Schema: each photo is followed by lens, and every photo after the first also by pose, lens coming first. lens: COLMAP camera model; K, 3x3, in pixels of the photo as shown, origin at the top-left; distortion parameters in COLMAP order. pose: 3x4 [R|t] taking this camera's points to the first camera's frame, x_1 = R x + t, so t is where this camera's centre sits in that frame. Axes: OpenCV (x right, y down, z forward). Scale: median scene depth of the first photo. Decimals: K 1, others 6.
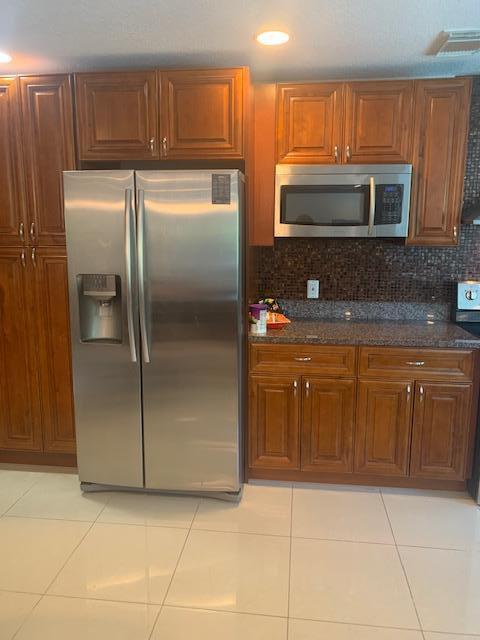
lens RADIAL K [[487.9, 0, 240.0], [0, 487.9, 318.3], [0, 0, 1]] dist [0.015325, -0.014545]
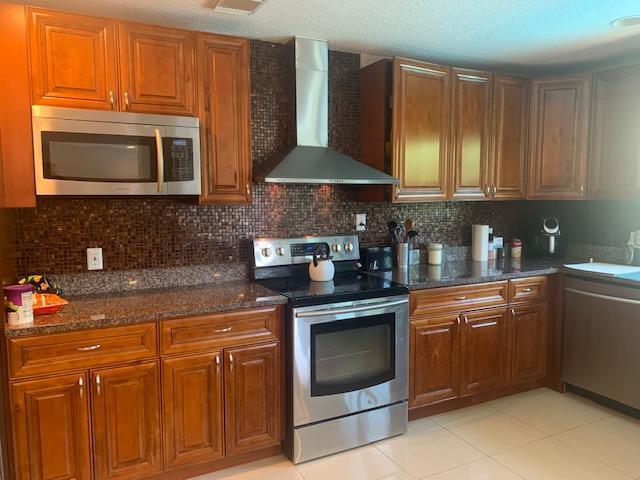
lens RADIAL K [[487.9, 0, 317.5], [0, 487.9, 238.7], [0, 0, 1]] dist [0.015325, -0.014545]
pose [[0.827369, -0.056123, 0.558848, 0.001923], [0.106045, 0.992709, -0.057305, -0.007229], [-0.551557, 0.106676, 0.827288, 0.118901]]
